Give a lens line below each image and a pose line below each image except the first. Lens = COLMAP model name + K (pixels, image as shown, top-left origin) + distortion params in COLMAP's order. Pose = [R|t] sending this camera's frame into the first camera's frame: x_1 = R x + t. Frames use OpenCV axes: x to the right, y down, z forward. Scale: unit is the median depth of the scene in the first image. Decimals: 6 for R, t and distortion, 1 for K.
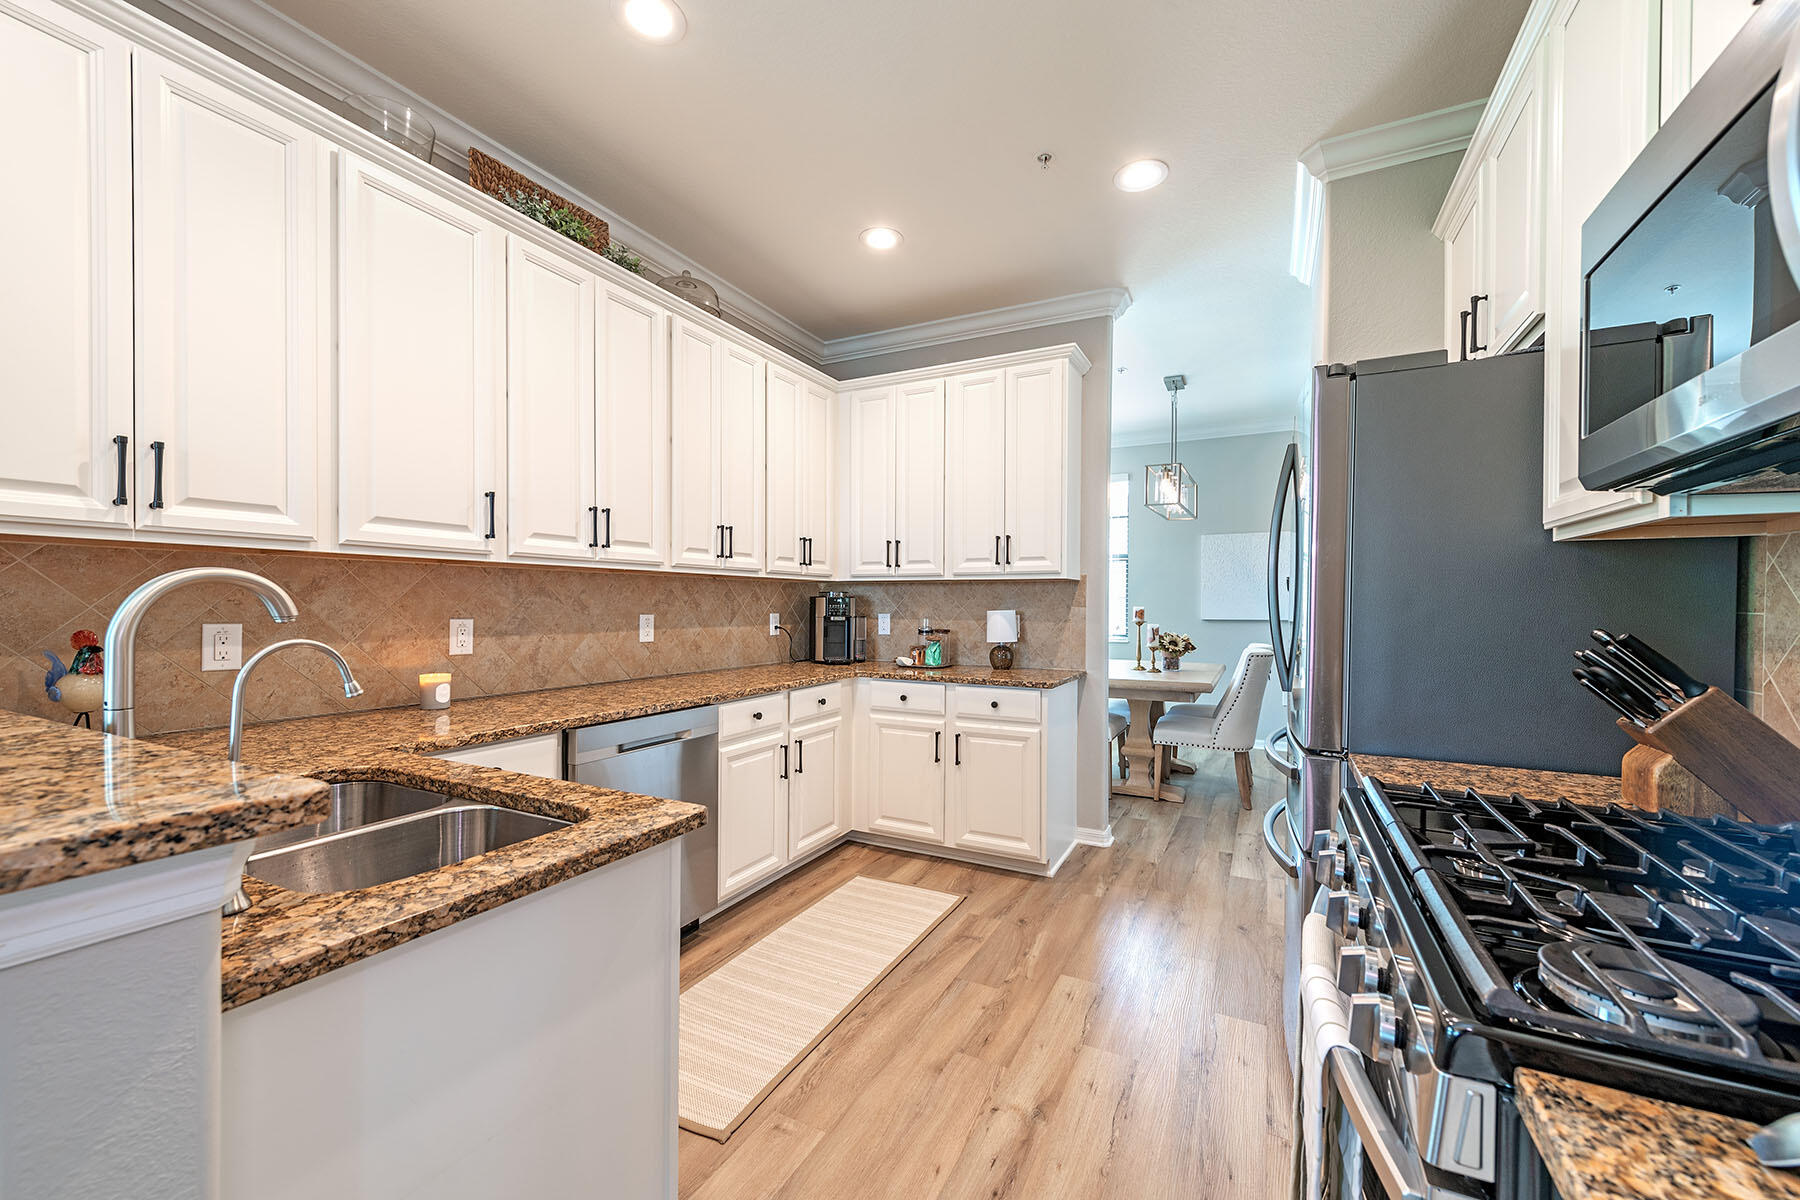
lens RADIAL K [[709.6, 0, 895.8], [0, 709.6, 613.3], [0, 0, 1]] dist [-0.016704, -0.000291]
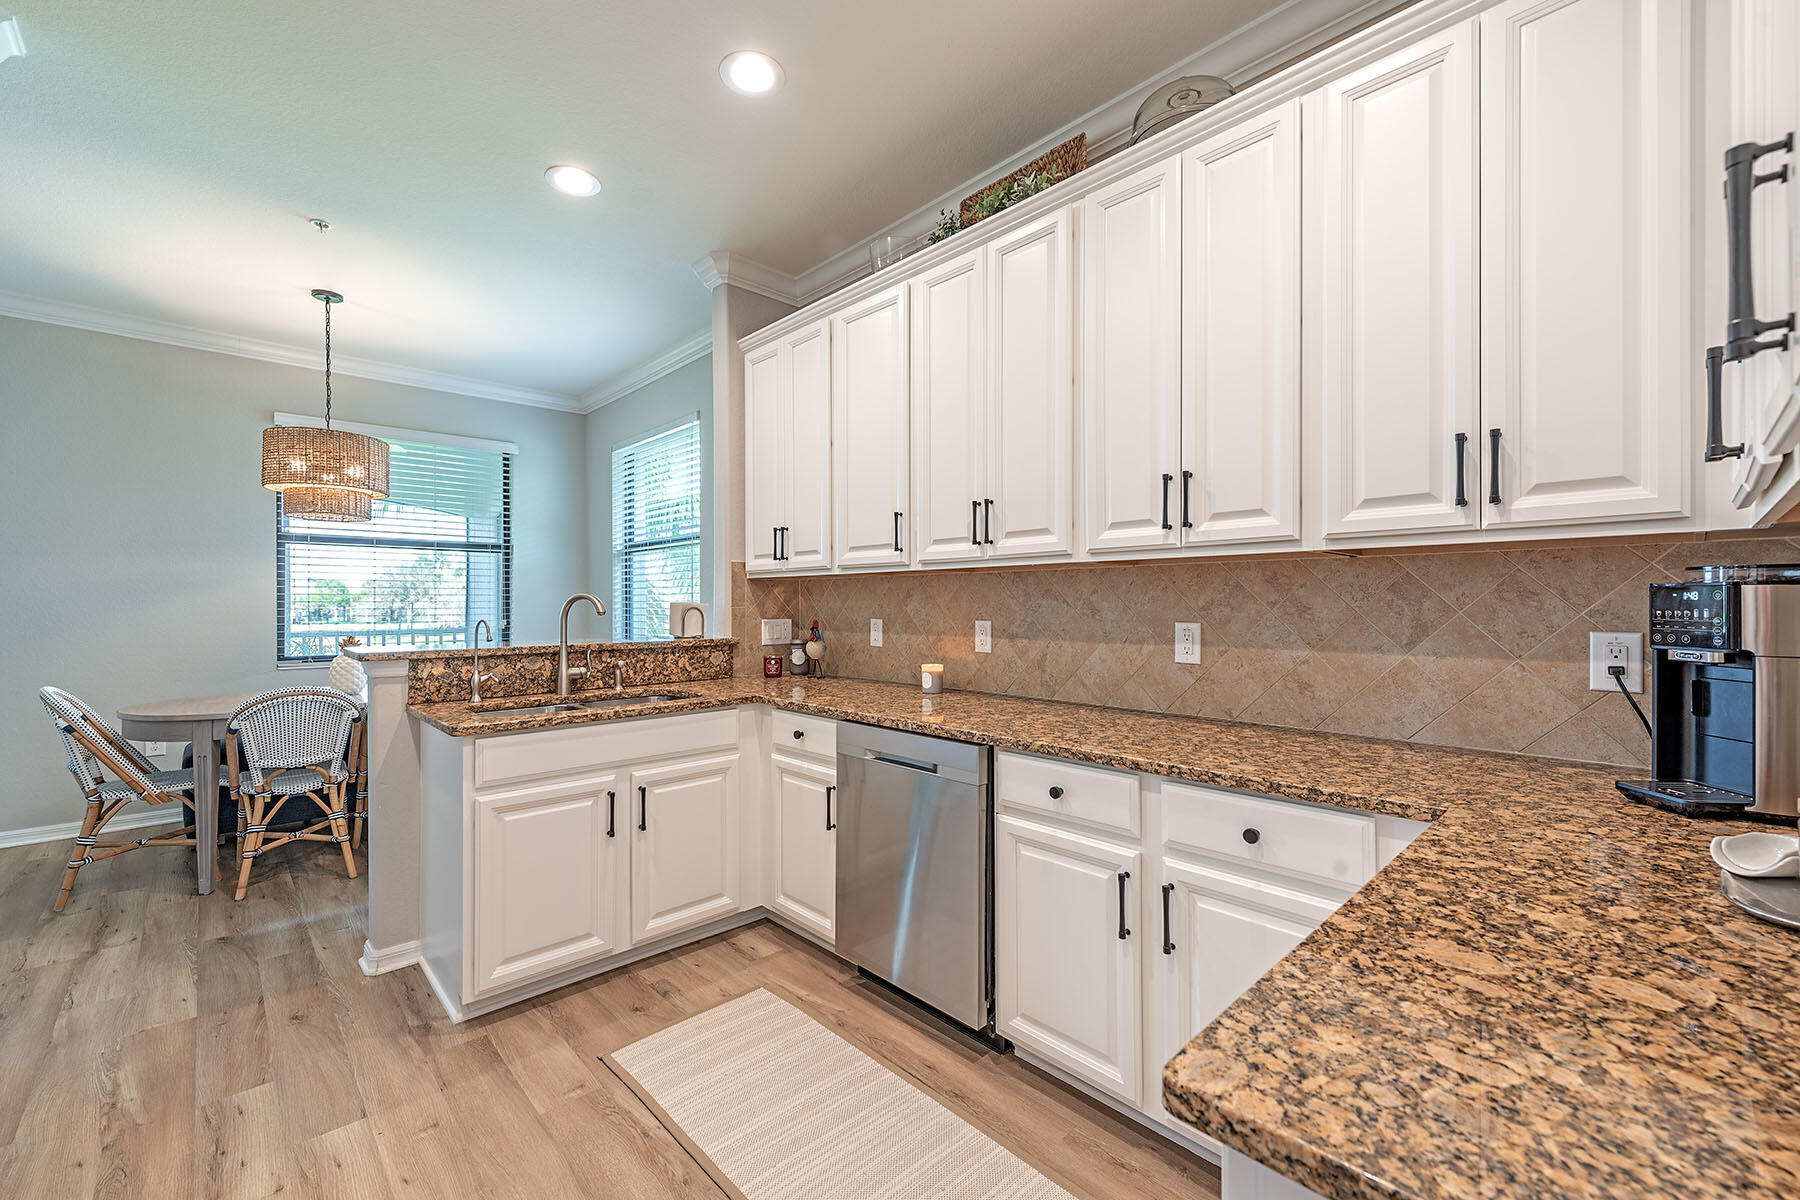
lens RADIAL K [[741.6, 0, 896.9], [0, 741.6, 592.6], [0, 0, 1]] dist [0.020054, 0.000085]
pose [[-0.331122, -0.011174, -0.943522, 0.463369], [-0.006658, 0.999933, -0.009506, -0.020667], [0.943564, 0.003135, -0.331175, 1.093672]]
